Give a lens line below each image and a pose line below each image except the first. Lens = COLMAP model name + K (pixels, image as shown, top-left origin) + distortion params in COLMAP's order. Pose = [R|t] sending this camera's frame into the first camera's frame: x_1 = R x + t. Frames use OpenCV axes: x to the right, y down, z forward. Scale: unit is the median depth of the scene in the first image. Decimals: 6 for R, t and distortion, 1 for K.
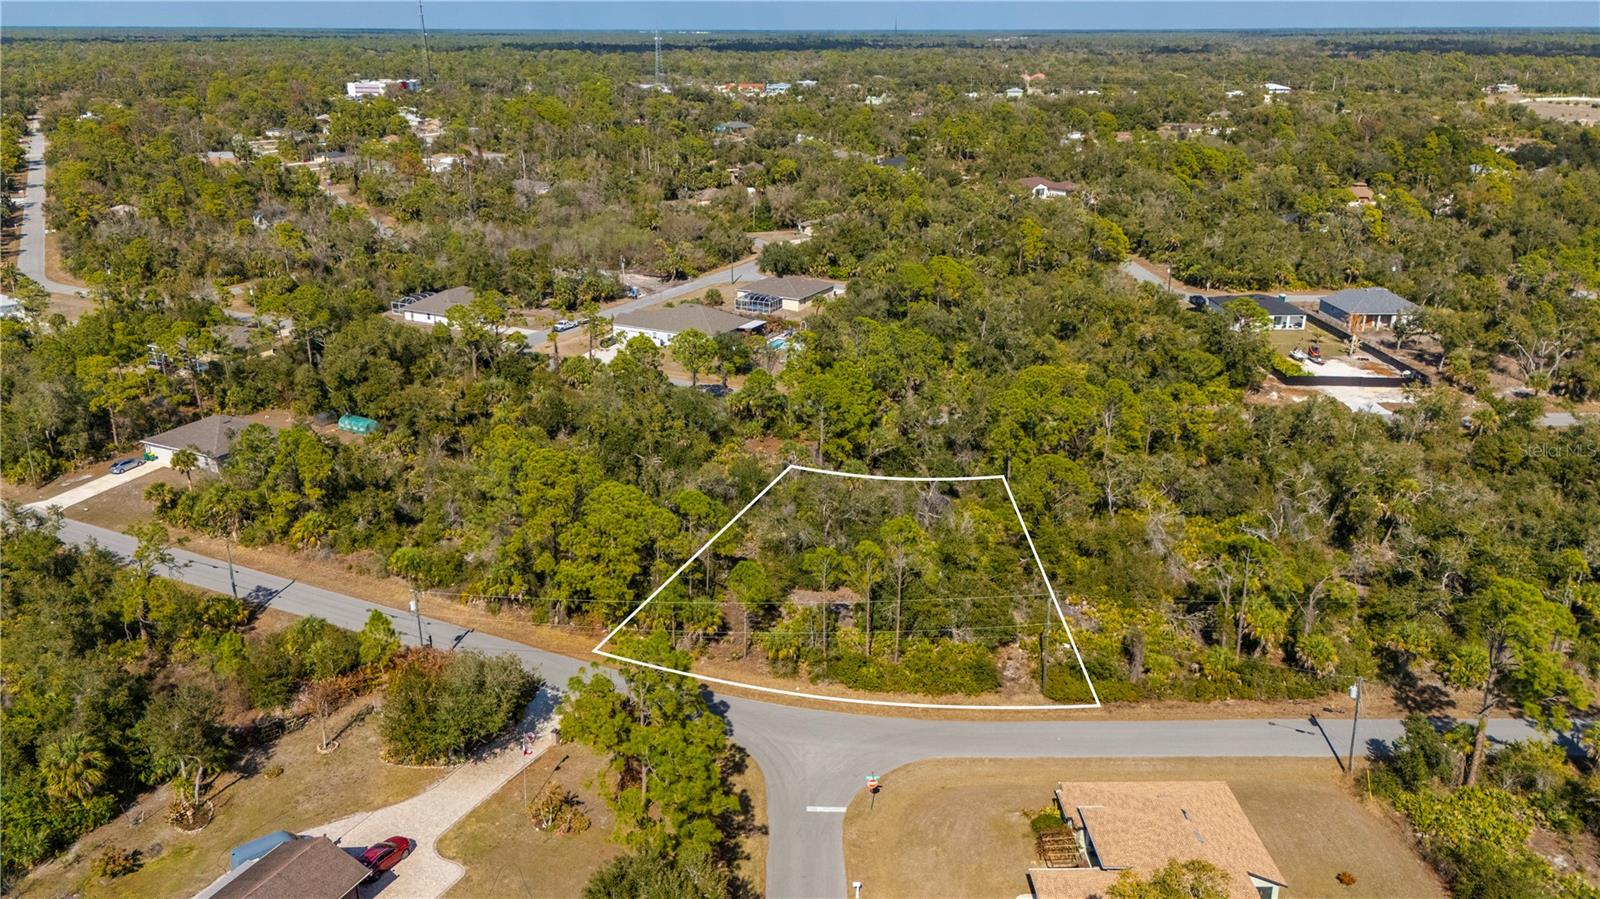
lens RADIAL K [[1219.9, 0, 805.8], [0, 1219.9, 450.7], [0, 0, 1]] dist [0.015603, -0.019195]
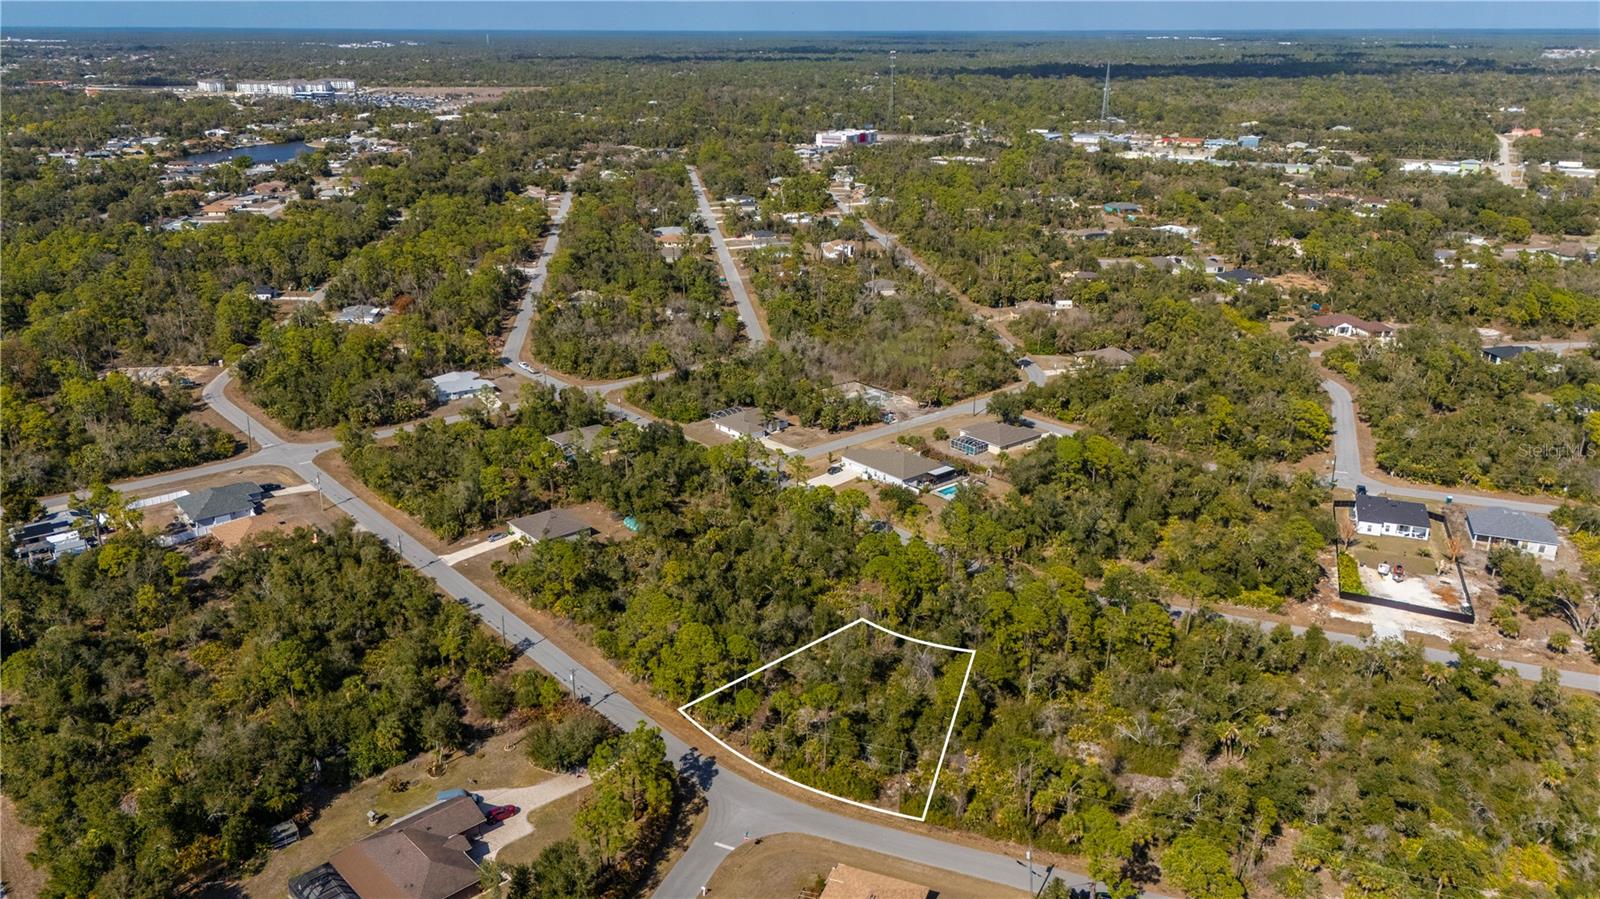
lens RADIAL K [[1219.9, 0, 796.9], [0, 1219.9, 448.3], [0, 0, 1]] dist [0.015603, -0.019195]
pose [[0.915913, 0.126894, -0.380790, 0.675796], [-0.122691, 0.991813, 0.035401, -0.337872], [0.382165, 0.014296, 0.923984, -0.582961]]
